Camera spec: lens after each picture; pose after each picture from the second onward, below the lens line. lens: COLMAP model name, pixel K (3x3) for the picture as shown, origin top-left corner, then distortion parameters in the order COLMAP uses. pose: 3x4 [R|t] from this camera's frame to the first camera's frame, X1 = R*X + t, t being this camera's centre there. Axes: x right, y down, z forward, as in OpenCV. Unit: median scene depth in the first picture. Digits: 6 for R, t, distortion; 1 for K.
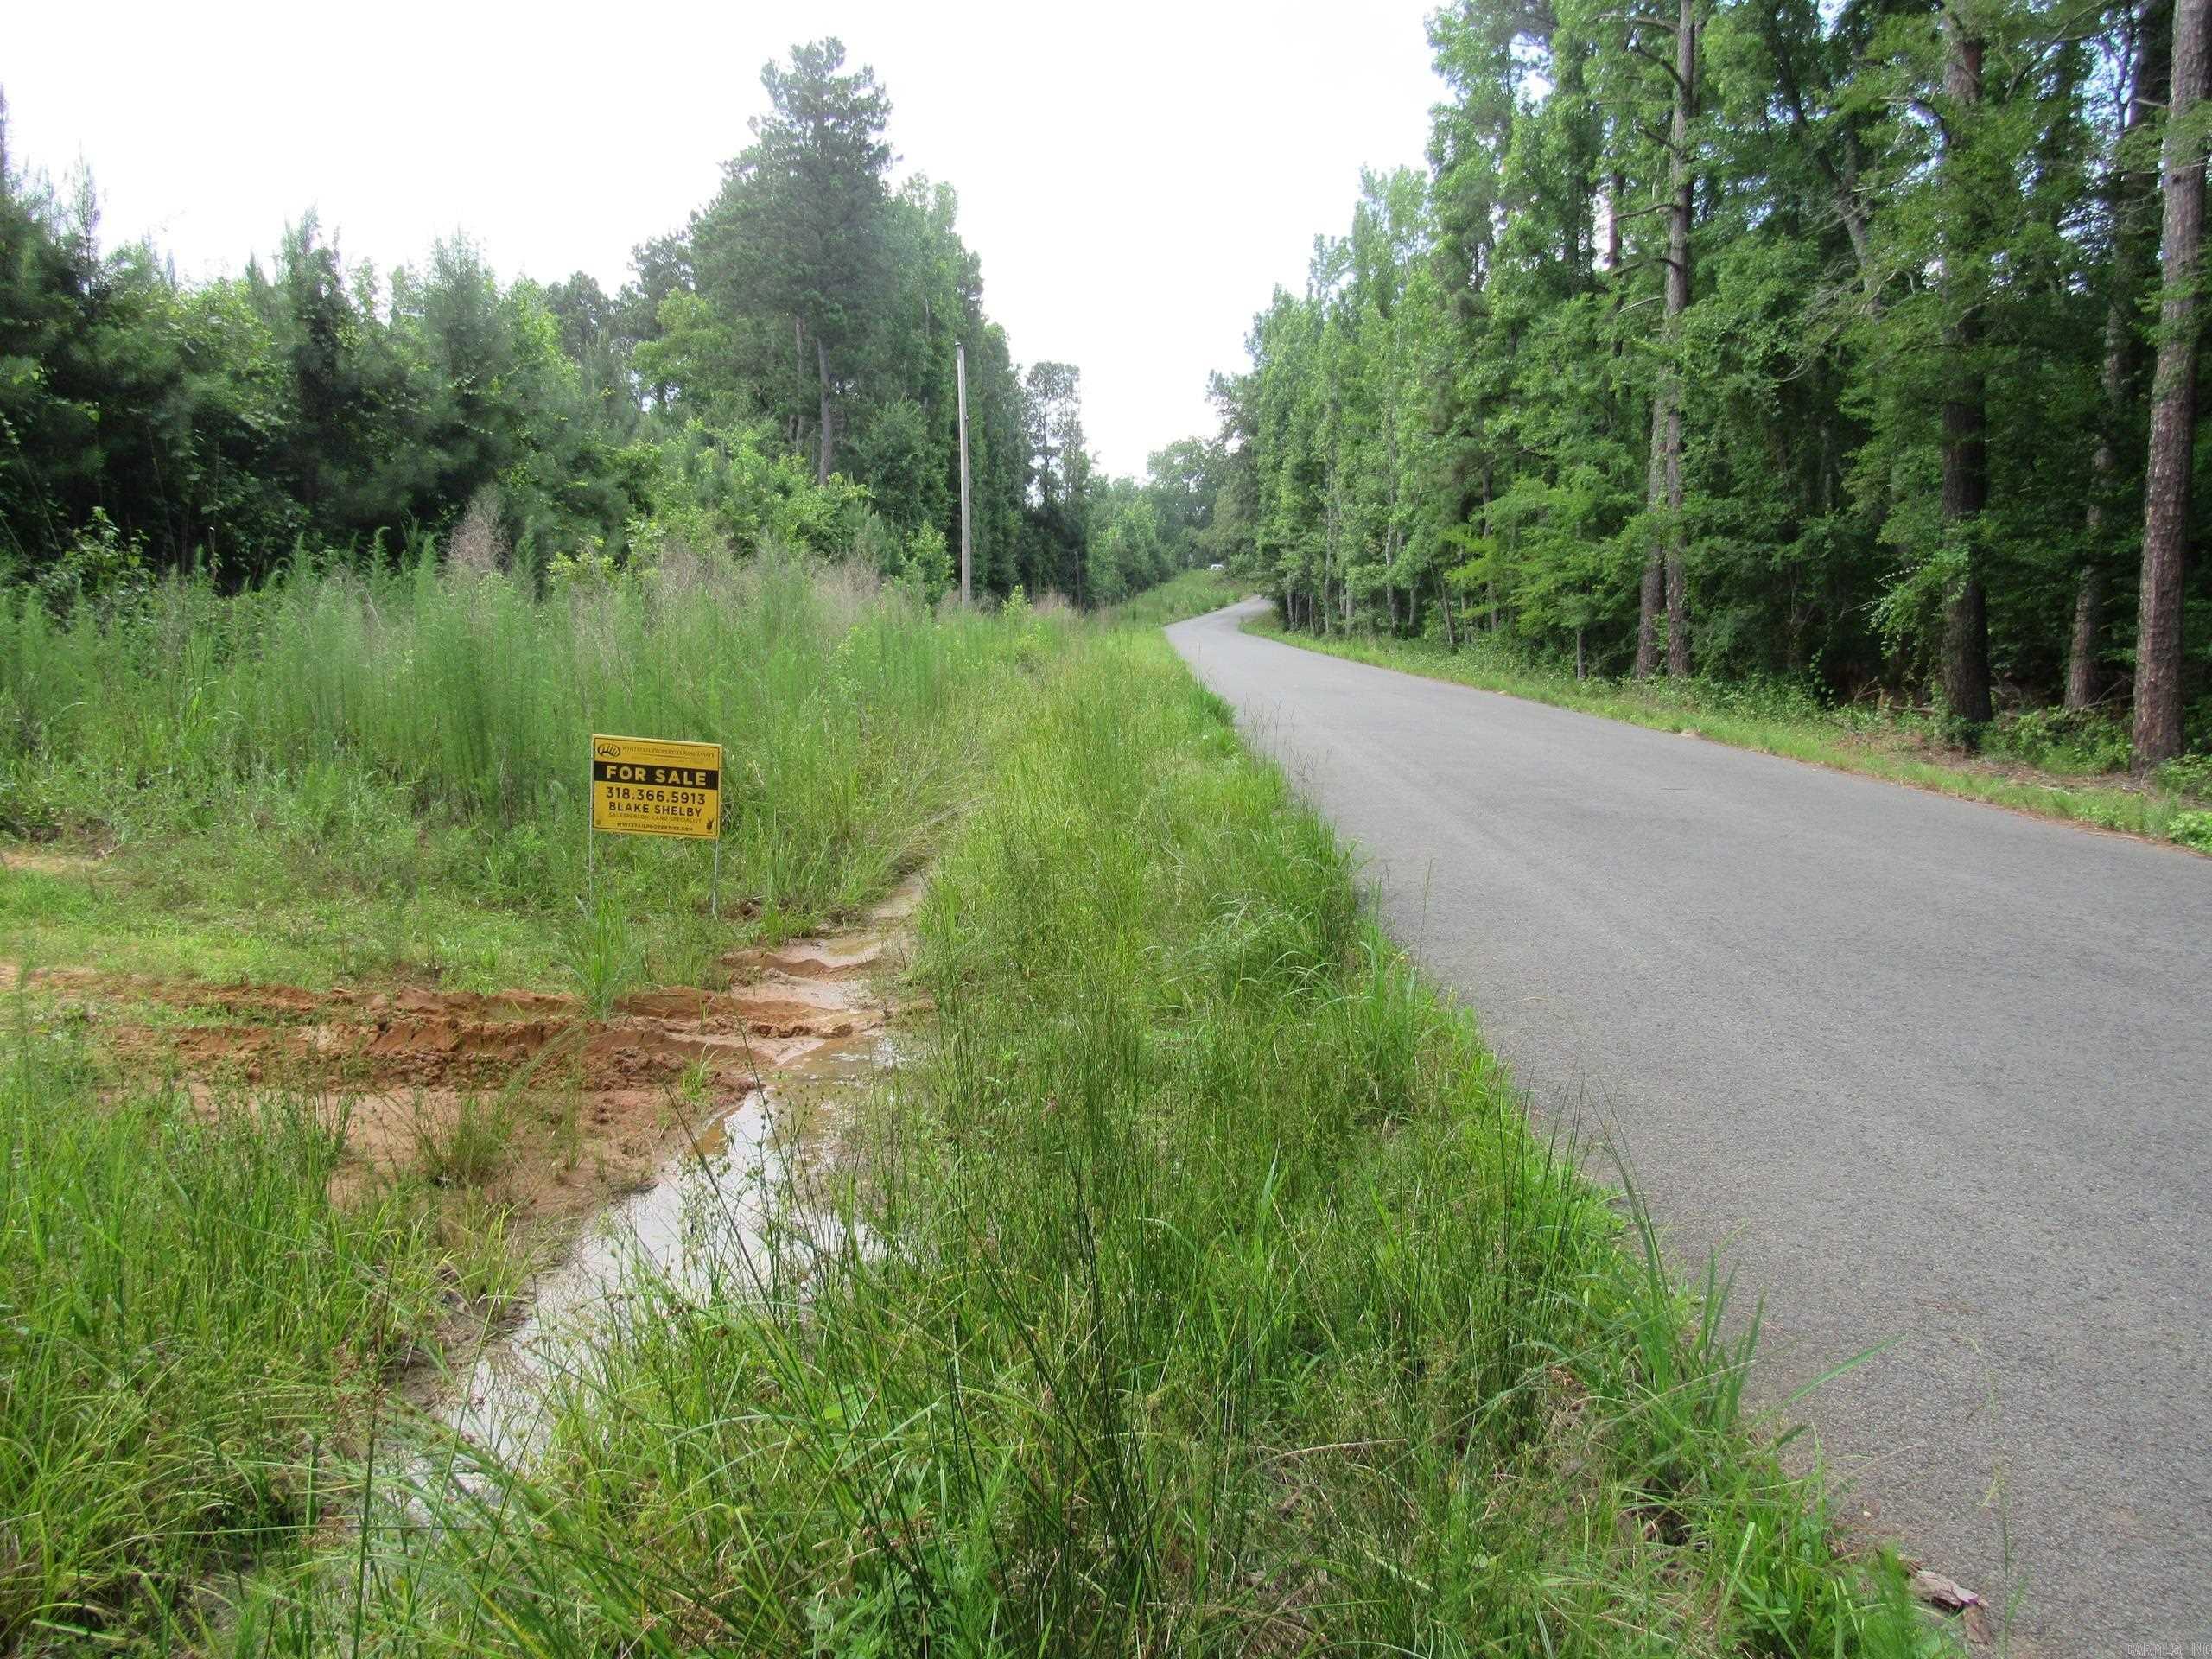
lens RADIAL K [[1690.9, 0, 1108.5], [0, 1690.9, 820.3], [0, 0, 1]] dist [-0.009550, 0.046323]
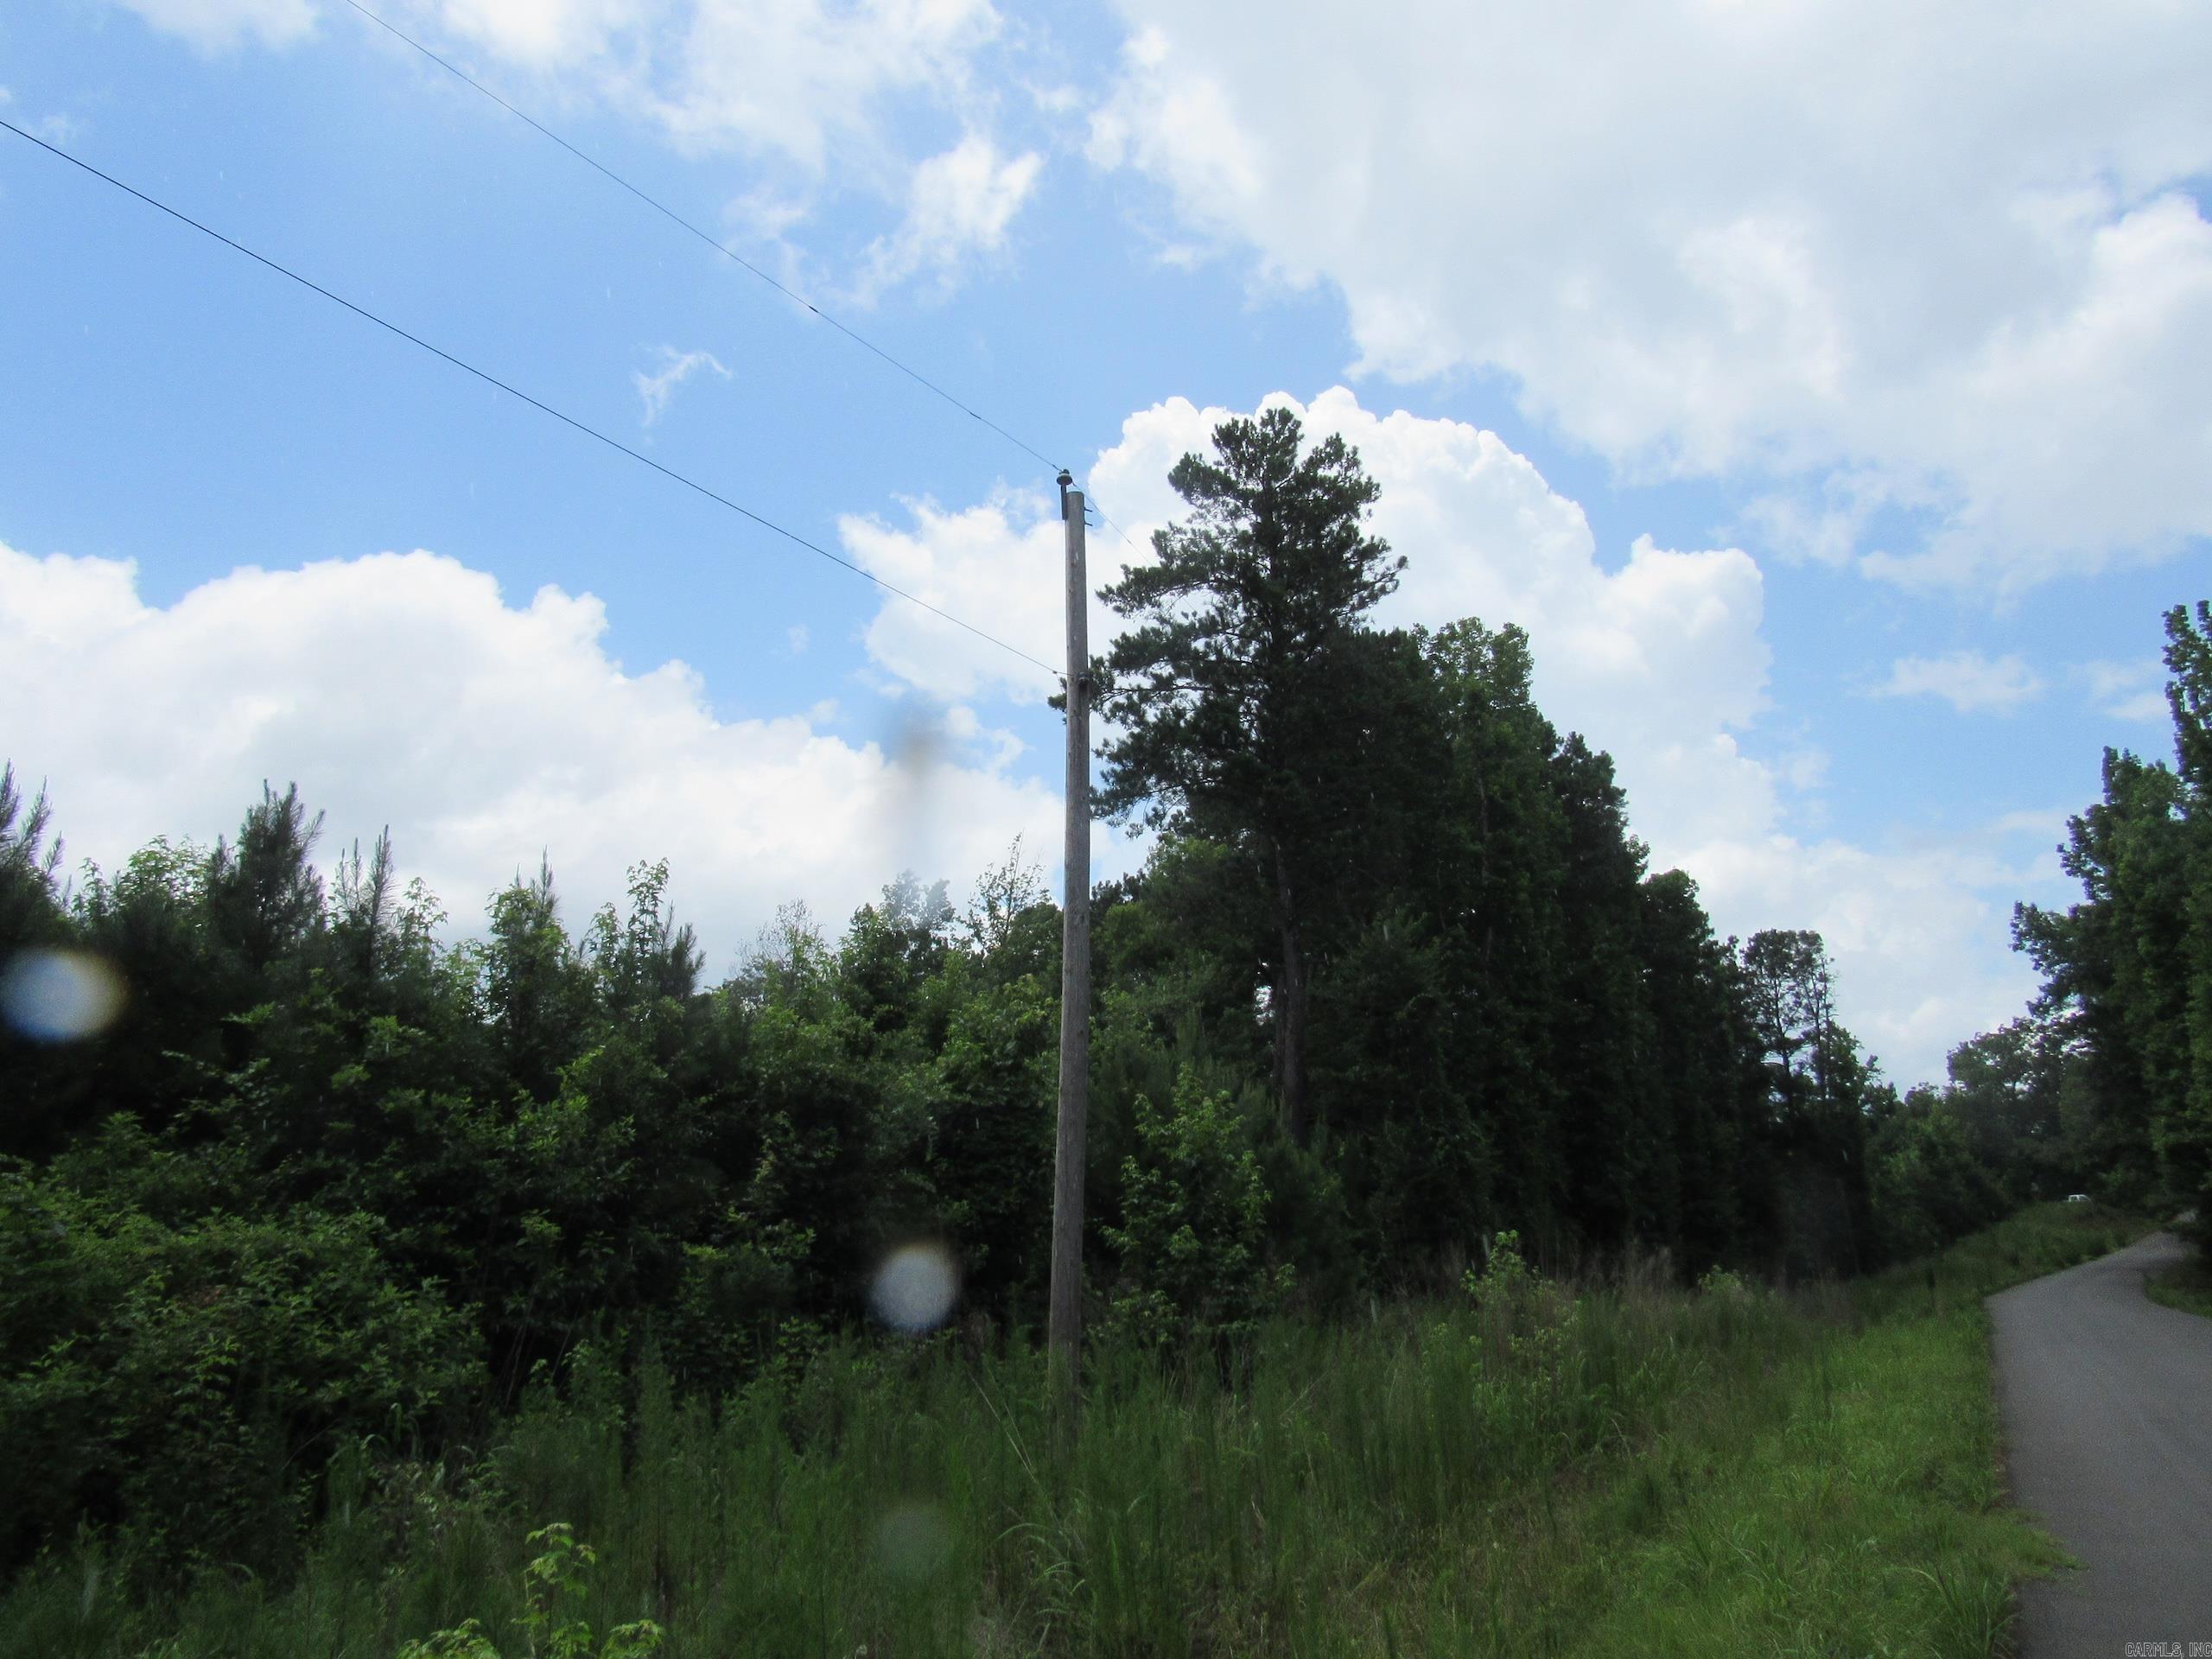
lens RADIAL K [[1690.9, 0, 1108.5], [0, 1690.9, 820.3], [0, 0, 1]] dist [-0.009550, 0.046323]
pose [[0.902162, -0.140679, -0.407815, 0.011837], [-0.022355, 0.928819, -0.369859, -0.030174], [0.430818, 0.342789, 0.834800, 0.221465]]
